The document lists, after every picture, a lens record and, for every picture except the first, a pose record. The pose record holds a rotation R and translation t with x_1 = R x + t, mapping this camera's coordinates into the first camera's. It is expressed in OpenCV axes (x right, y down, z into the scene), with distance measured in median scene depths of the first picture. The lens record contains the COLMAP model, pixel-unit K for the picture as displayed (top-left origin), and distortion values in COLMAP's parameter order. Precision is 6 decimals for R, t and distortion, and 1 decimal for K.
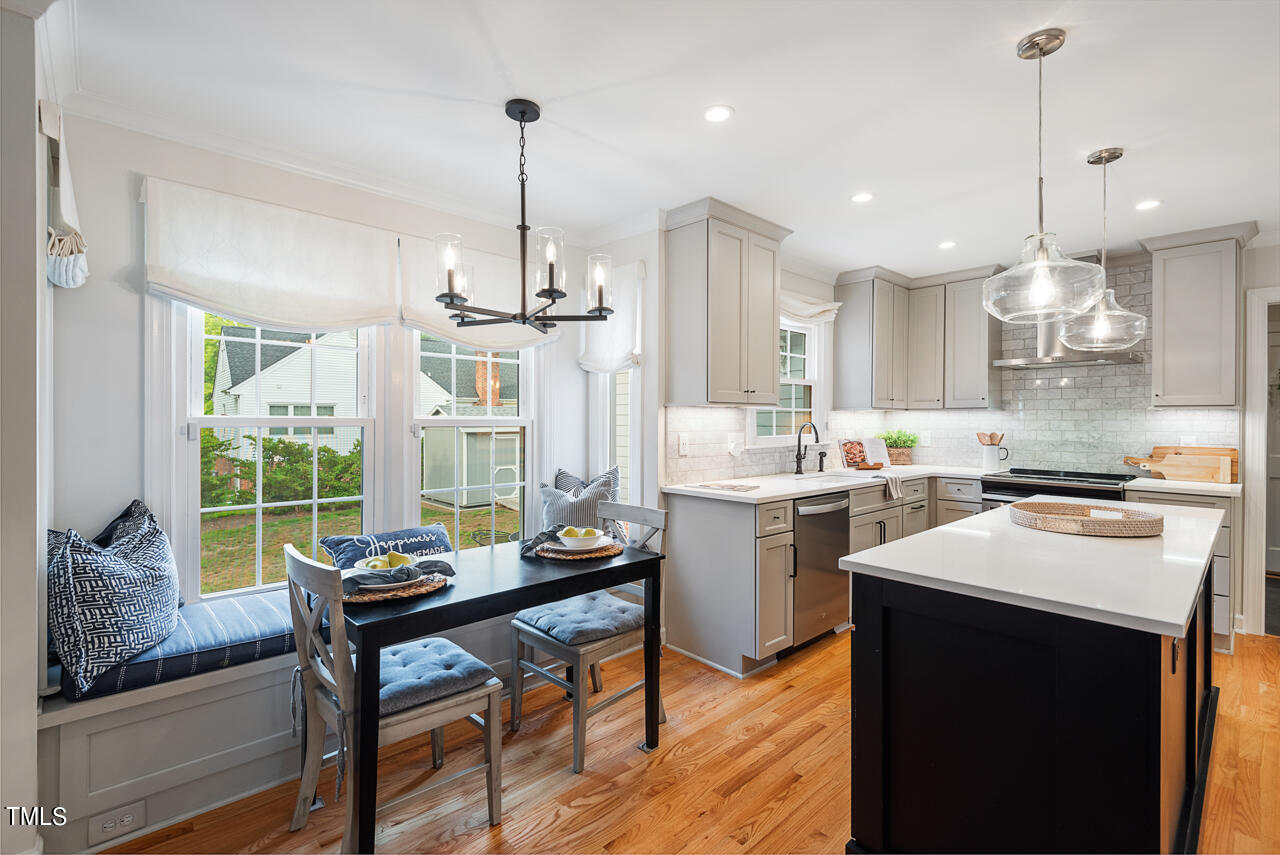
lens RADIAL K [[576.7, 0, 640.2], [0, 576.7, 419.8], [0, 0, 1]] dist [0.031999, -0.020894]
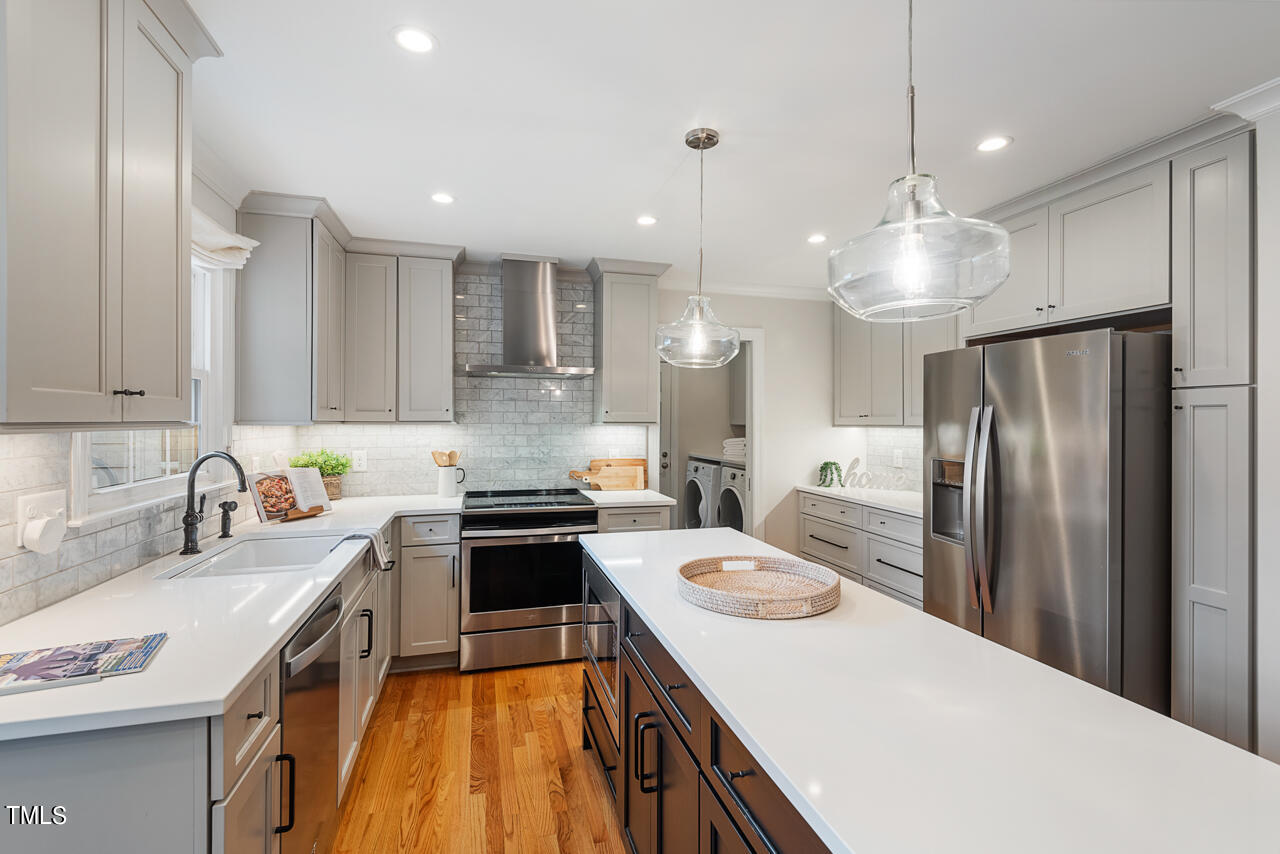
lens RADIAL K [[579.6, 0, 646.1], [0, 579.6, 421.4], [0, 0, 1]] dist [0.026758, -0.021250]
pose [[0.457843, -0.002466, 0.889030, 0.001481], [-0.002073, 0.999990, 0.003841, -0.030372], [-0.889031, -0.003601, 0.457833, 0.484878]]
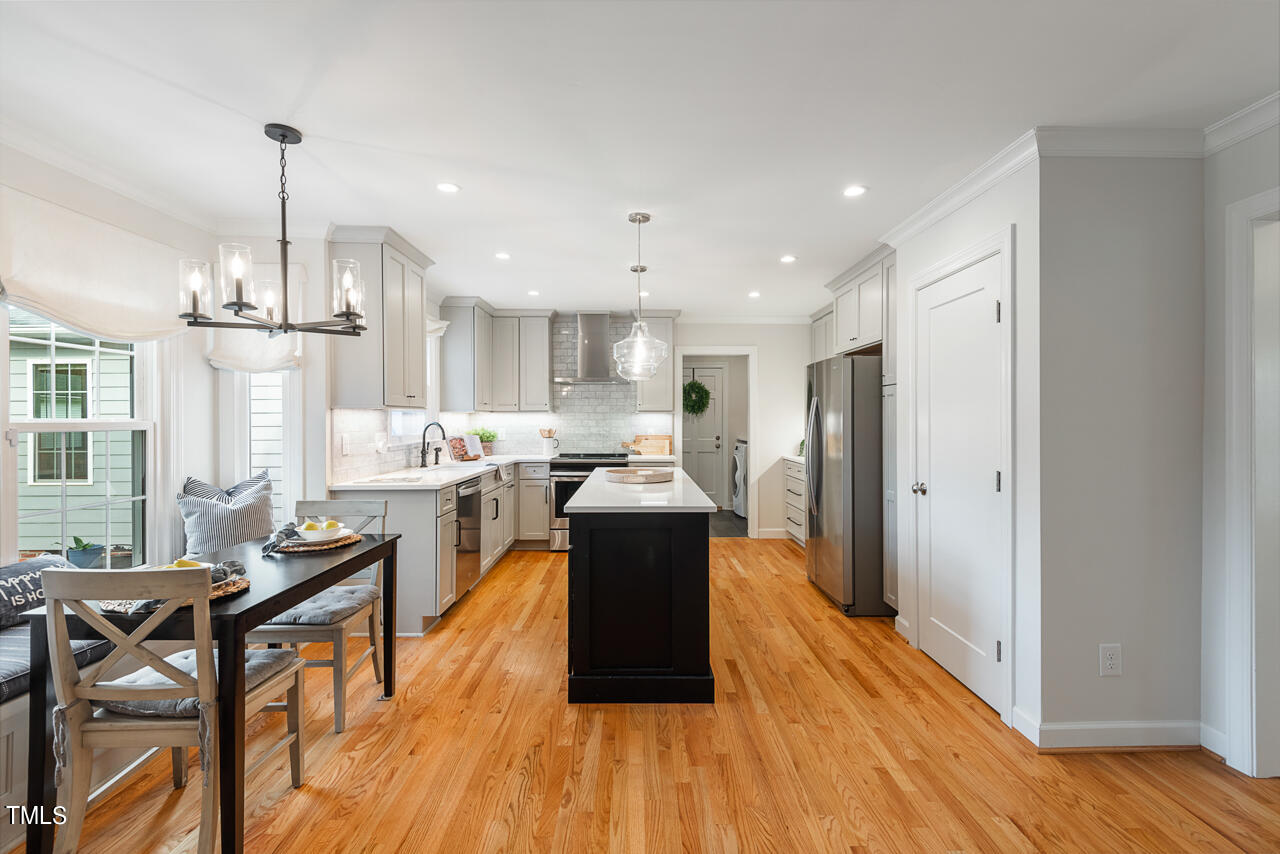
lens RADIAL K [[576.7, 0, 640.2], [0, 576.7, 419.3], [0, 0, 1]] dist [0.031999, -0.020894]
pose [[0.681164, -0.004543, 0.732117, -0.331146], [0.003381, 0.999990, 0.003059, -0.005070], [-0.732123, 0.000392, 0.681172, -0.127045]]
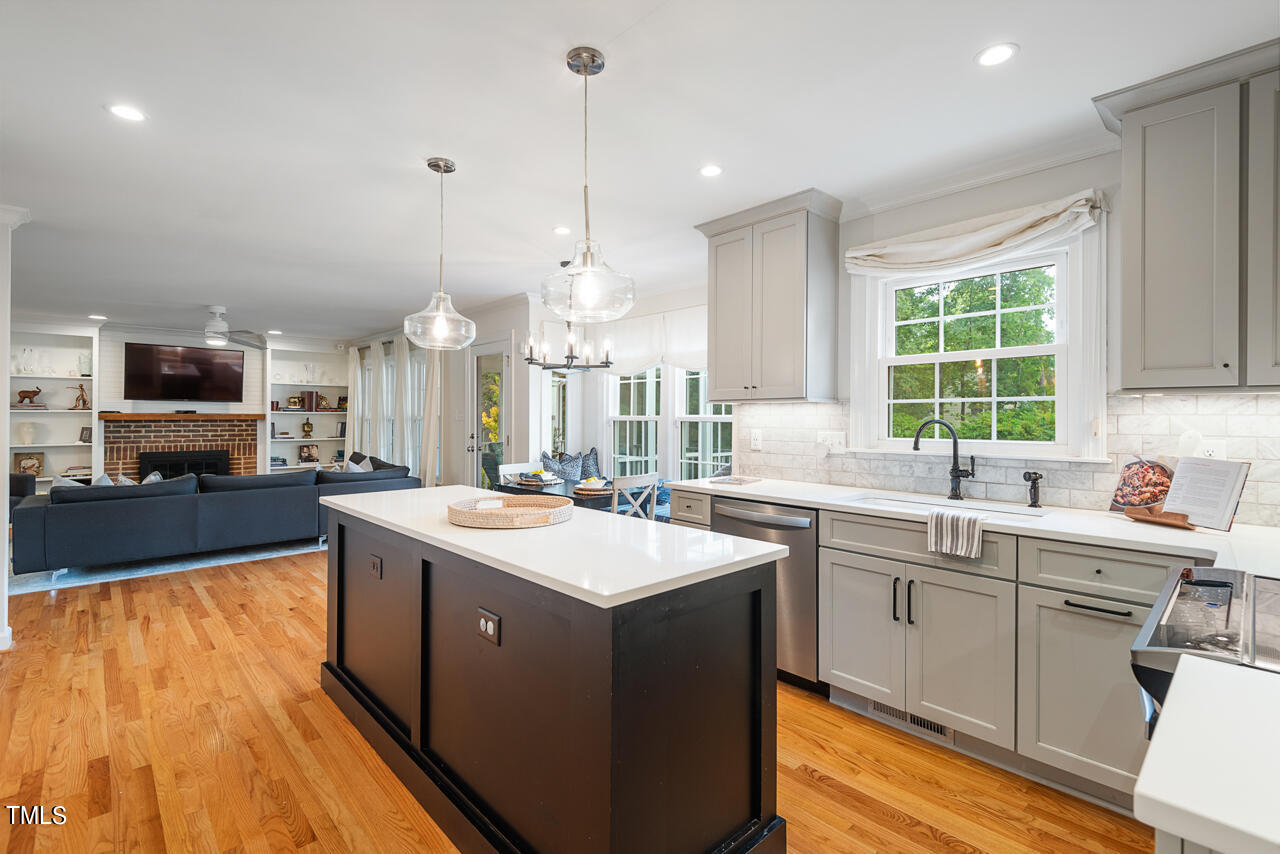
lens RADIAL K [[576.7, 0, 640.2], [0, 576.7, 419.3], [0, 0, 1]] dist [0.031999, -0.020894]
pose [[0.000438, -0.001867, -0.999998, 1.104723], [-0.006556, 0.999977, -0.001869, 0.008295], [0.999978, 0.006557, 0.000426, 0.764147]]
